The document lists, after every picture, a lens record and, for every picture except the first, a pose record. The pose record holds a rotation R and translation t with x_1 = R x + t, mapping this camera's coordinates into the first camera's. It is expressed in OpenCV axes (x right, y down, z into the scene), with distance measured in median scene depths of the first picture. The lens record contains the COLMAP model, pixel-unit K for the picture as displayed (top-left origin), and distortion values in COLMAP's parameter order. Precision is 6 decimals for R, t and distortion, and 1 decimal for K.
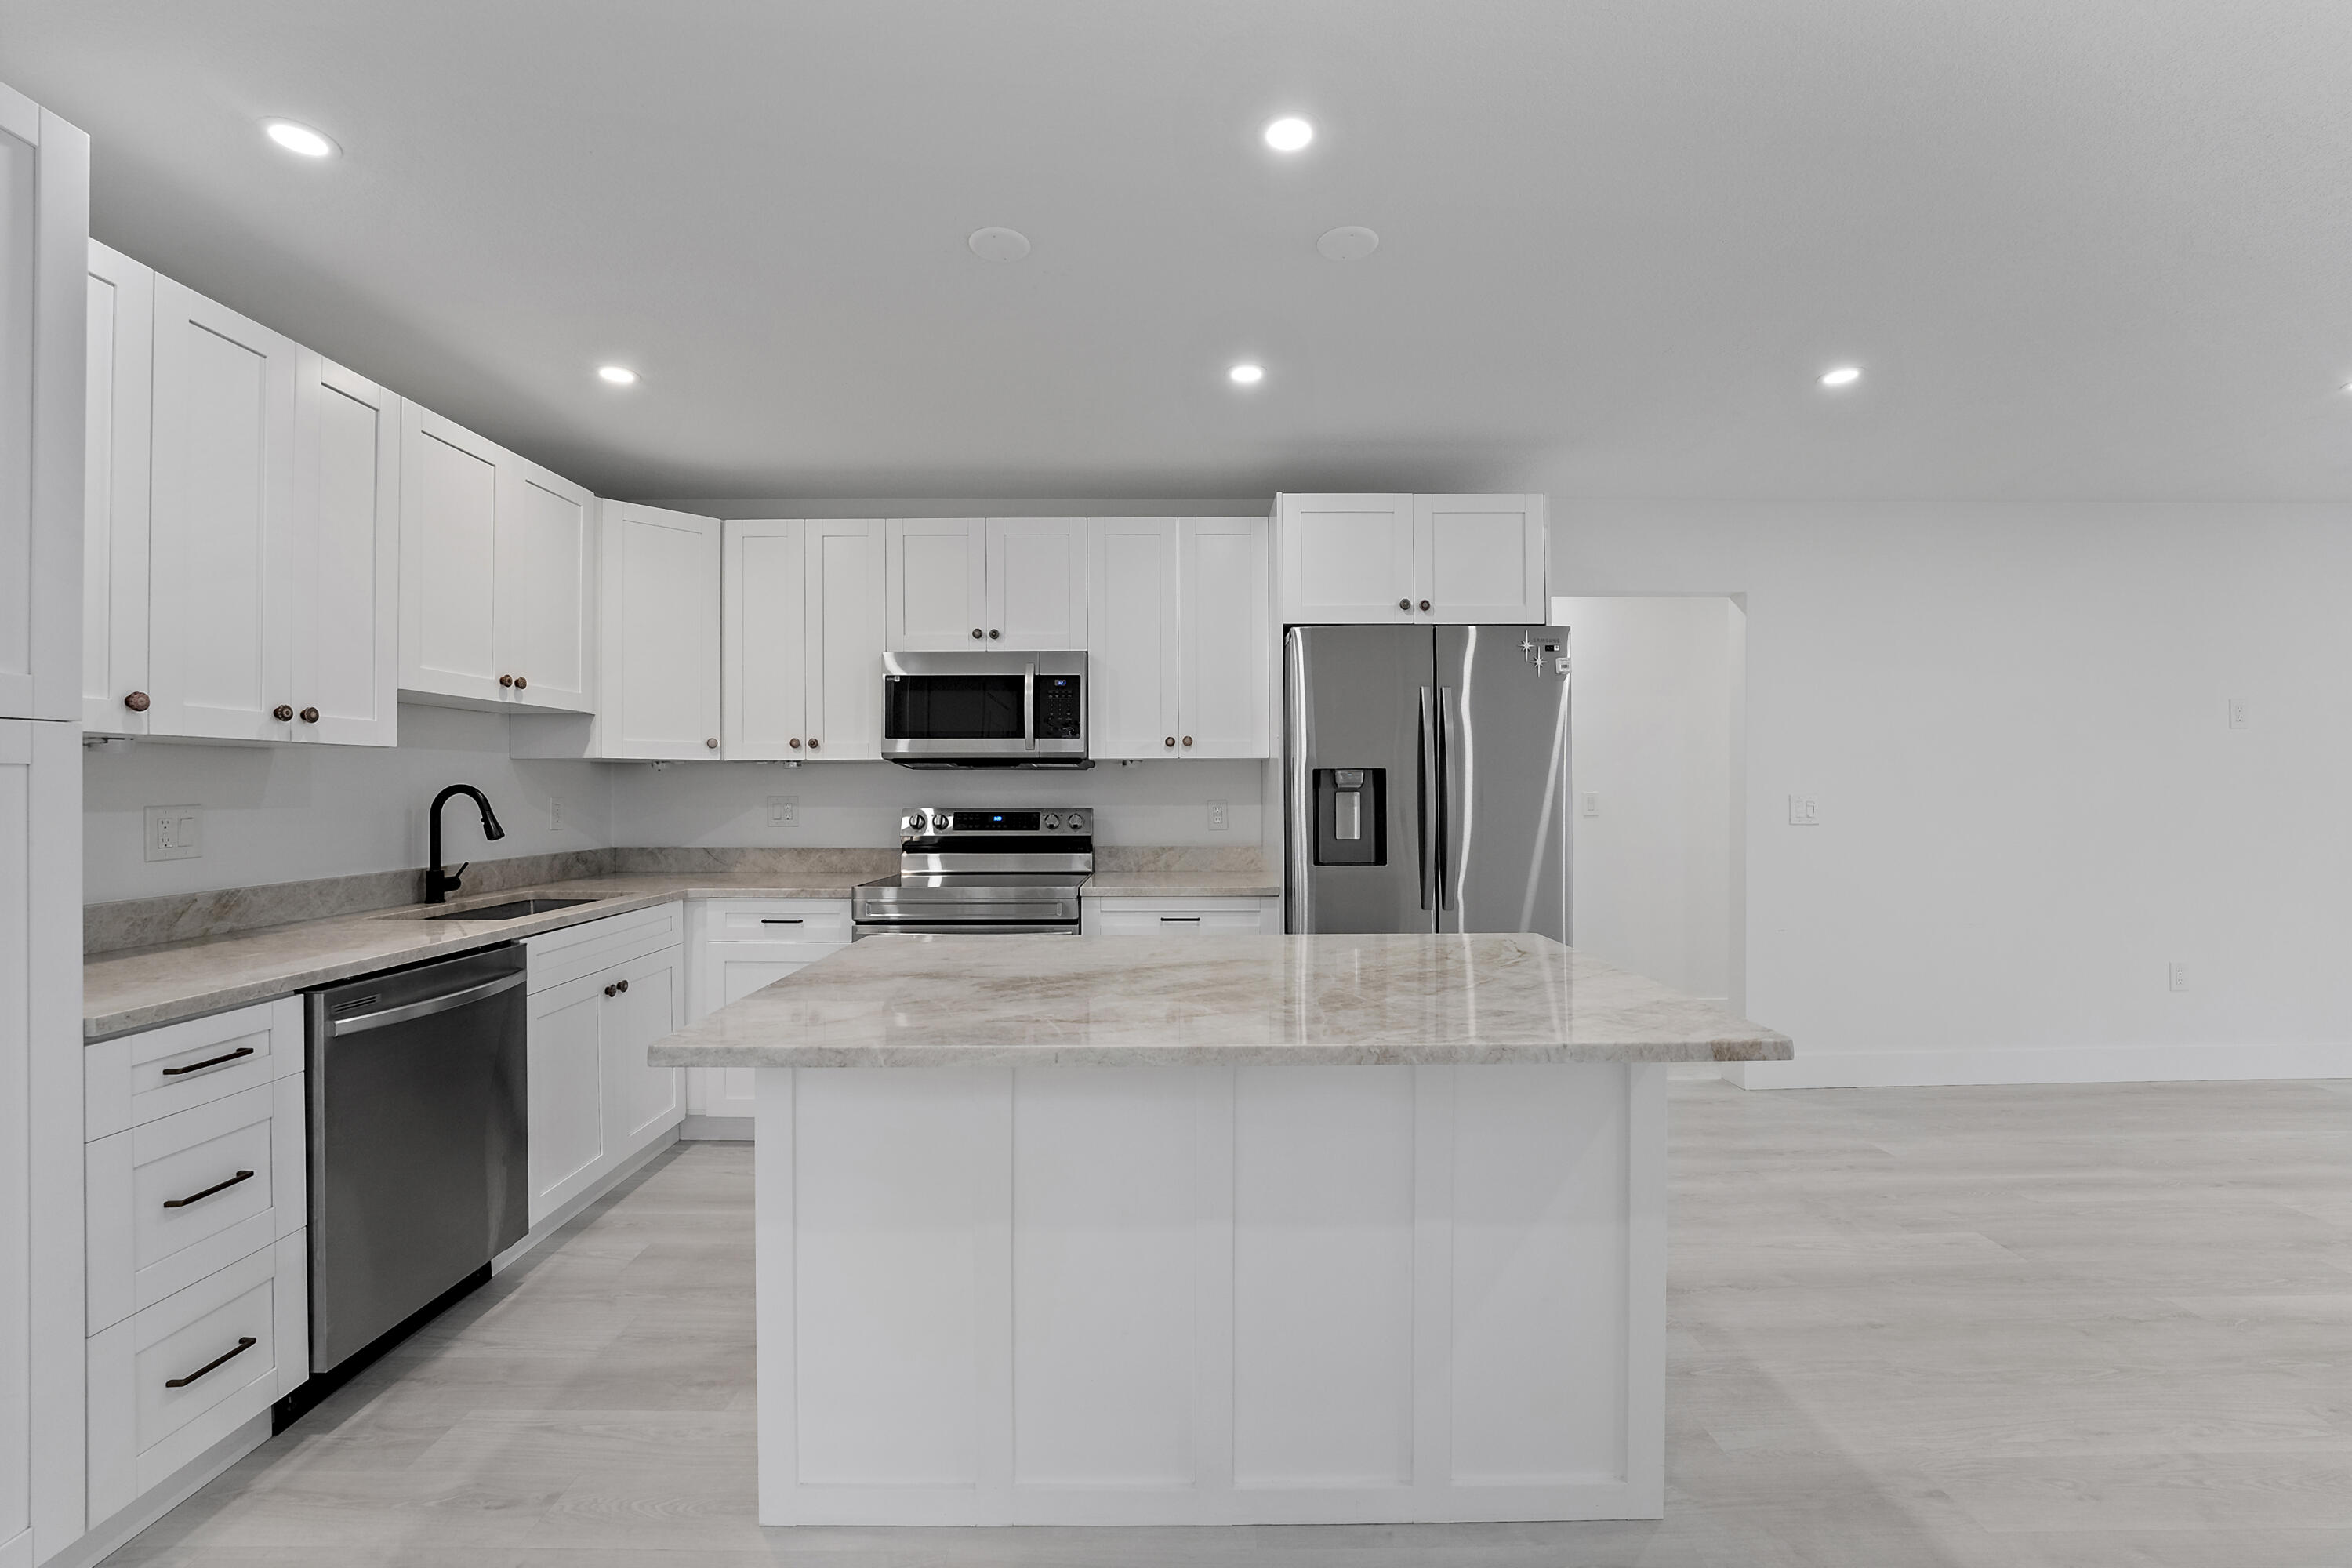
lens RADIAL K [[968.5, 0, 1176.0], [0, 968.5, 784.0], [0, 0, 1]] dist [-0.016532, 0.000683]
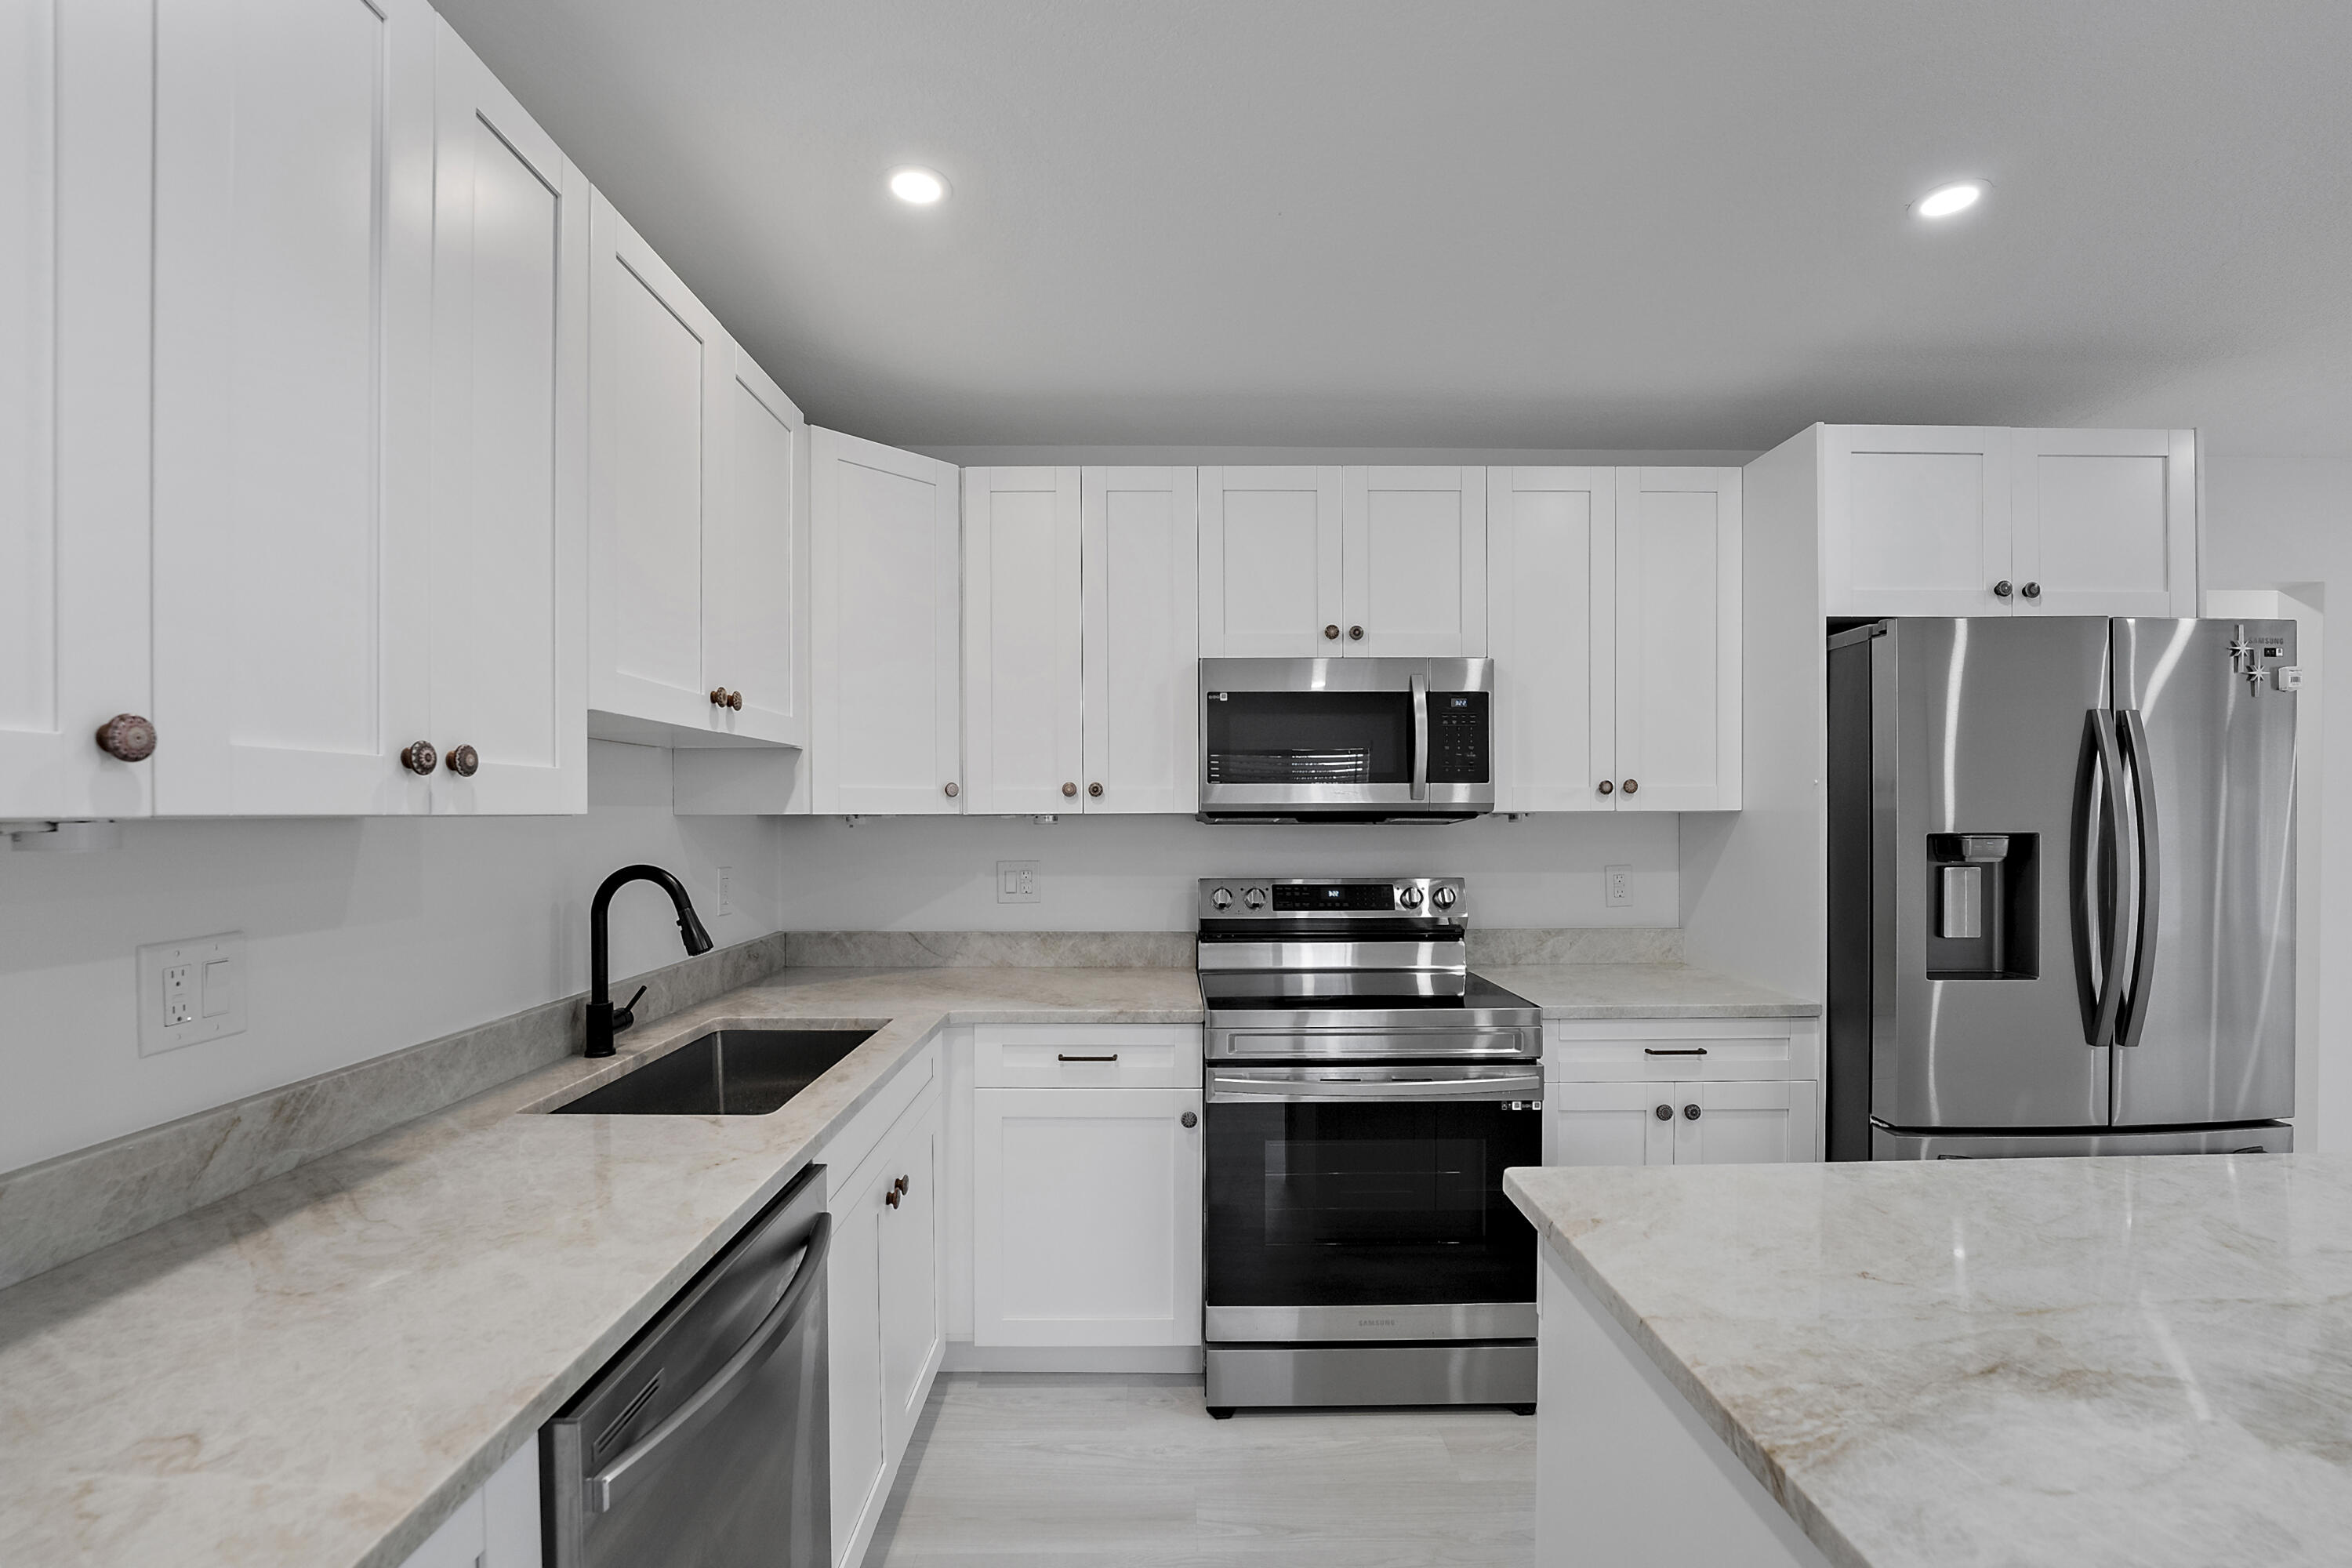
lens RADIAL K [[987.9, 0, 1178.2], [0, 987.9, 818.1], [0, 0, 1]] dist [-0.017370, 0.000276]
pose [[0.999973, -0.000731, 0.007357, -0.352013], [0.000664, 0.999958, 0.009152, -0.030696], [-0.007363, -0.009147, 0.999931, 0.316978]]
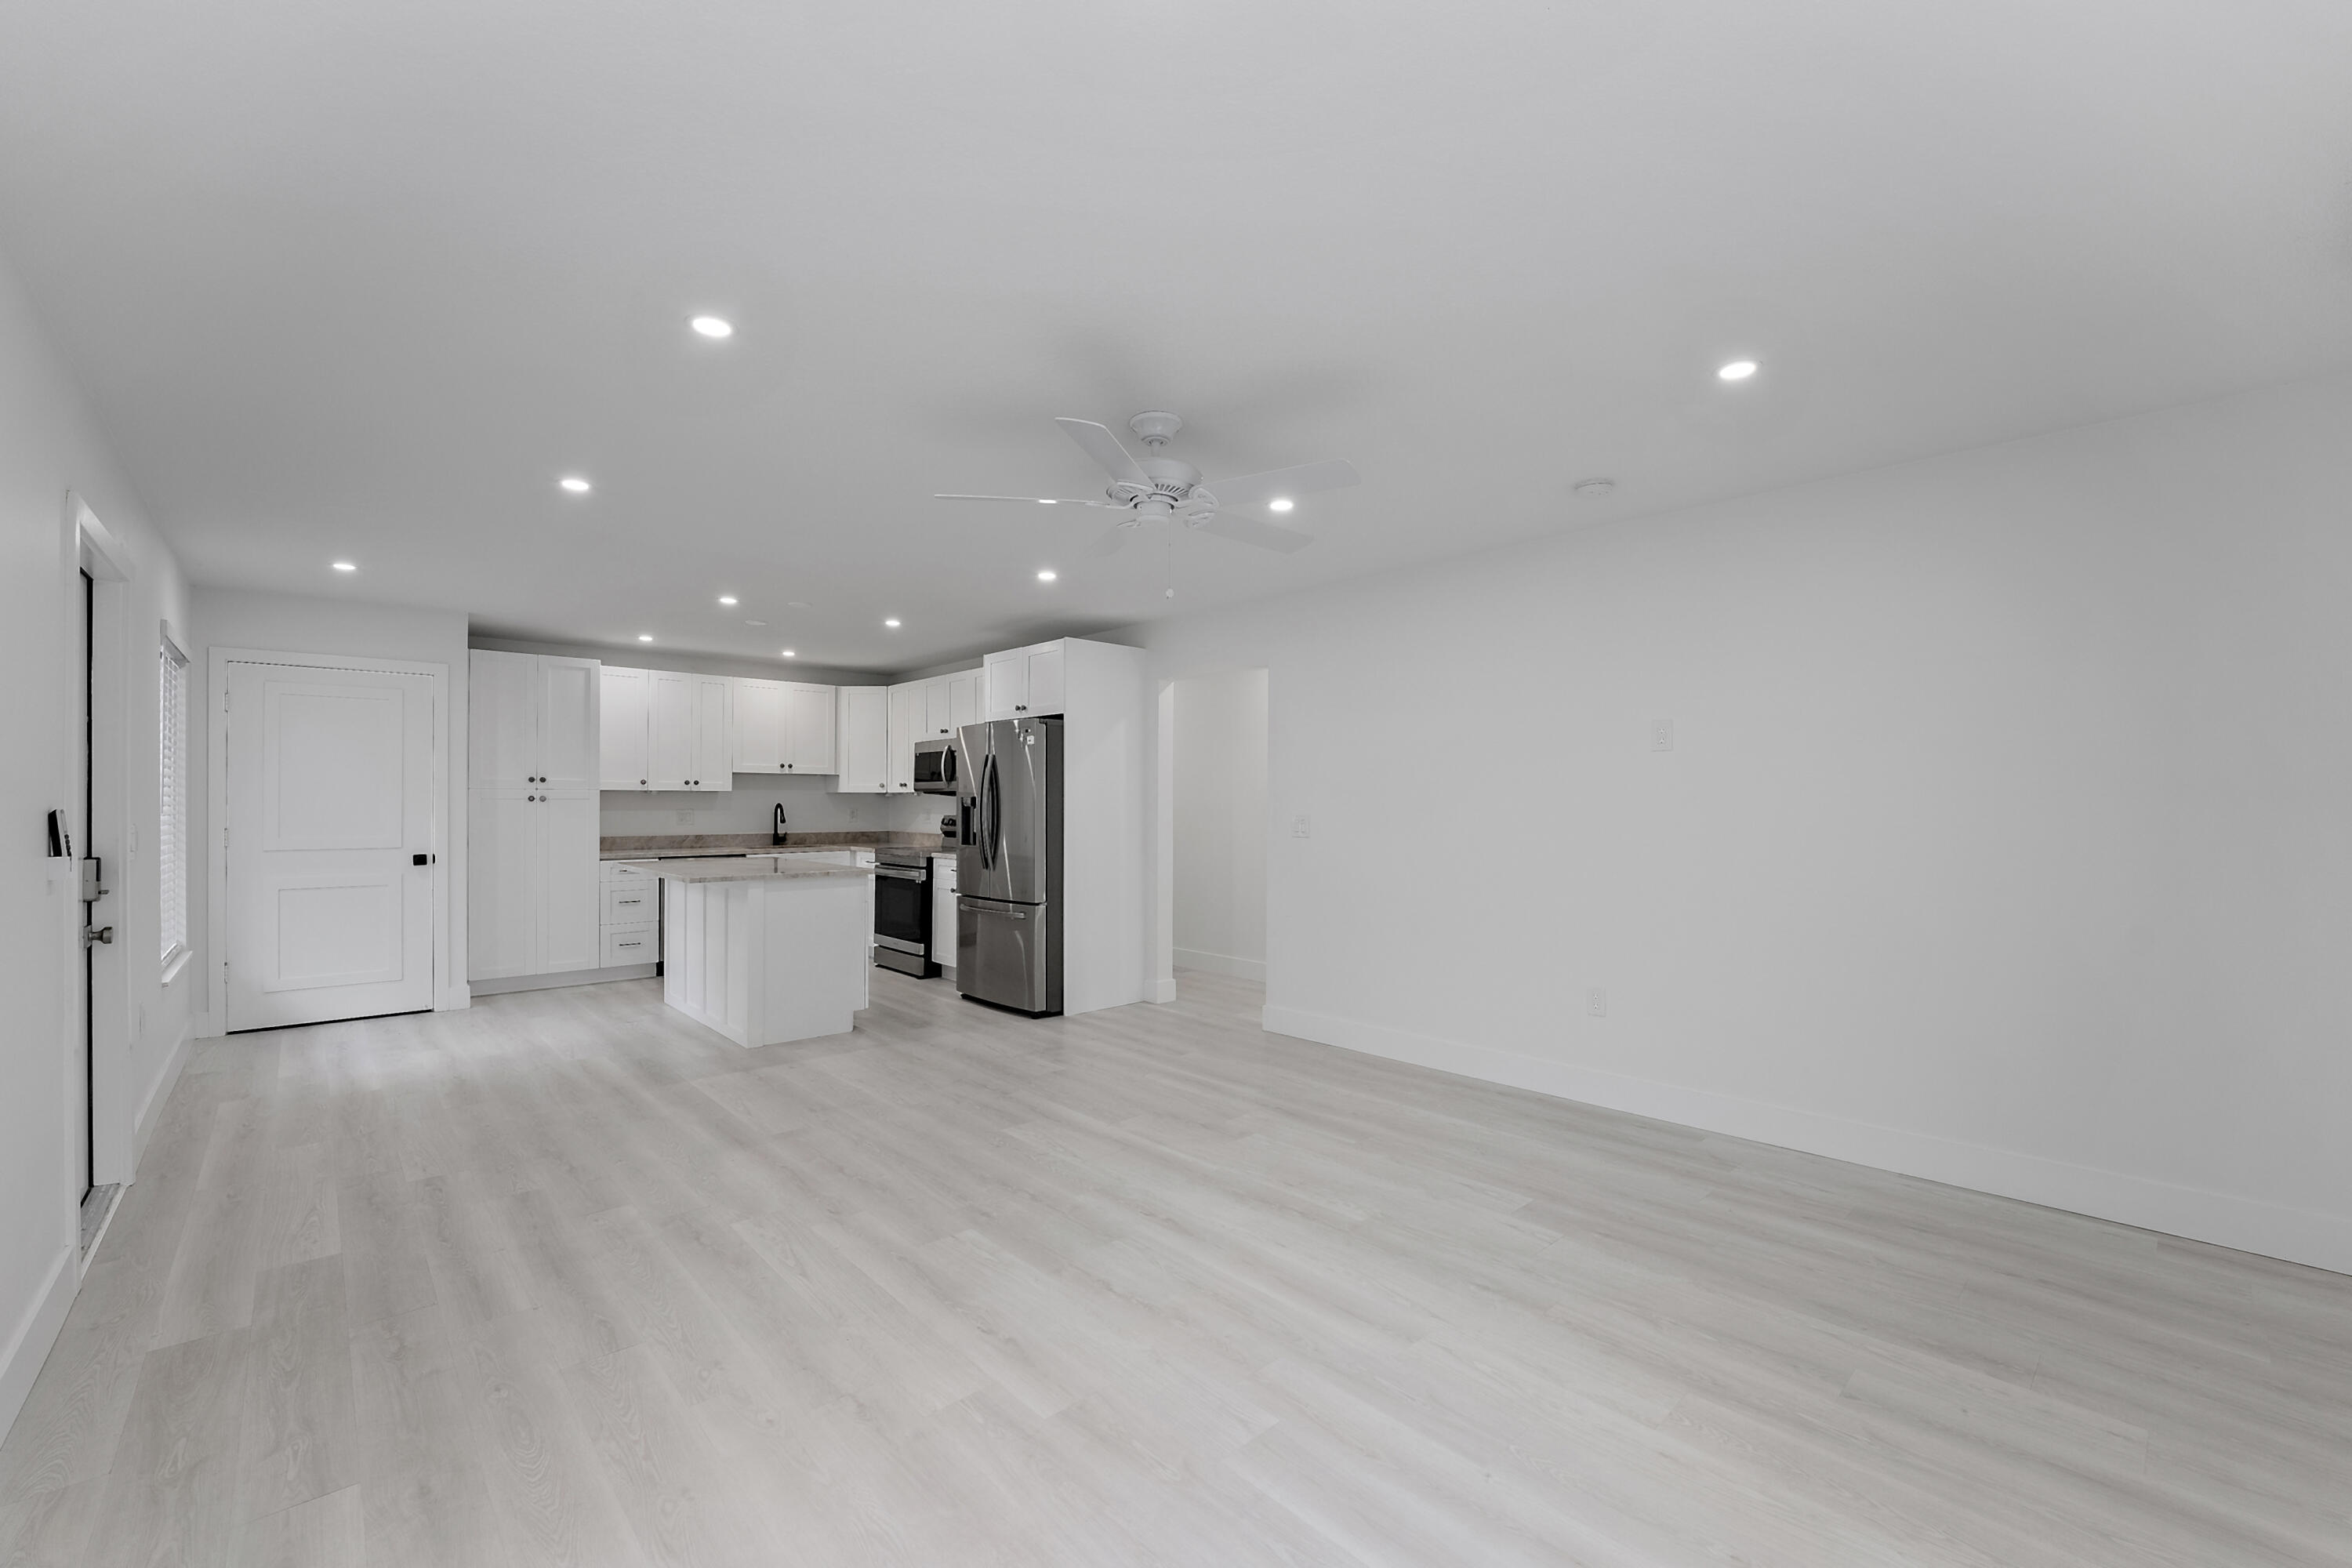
lens RADIAL K [[958.1, 0, 1166.7], [0, 958.1, 796.7], [0, 0, 1]] dist [-0.019552, 0.000330]
pose [[0.669190, -0.000919, -0.743091, 1.799518], [-0.002274, 0.999992, -0.003285, -0.010180], [0.743088, 0.003888, 0.669182, -0.014926]]
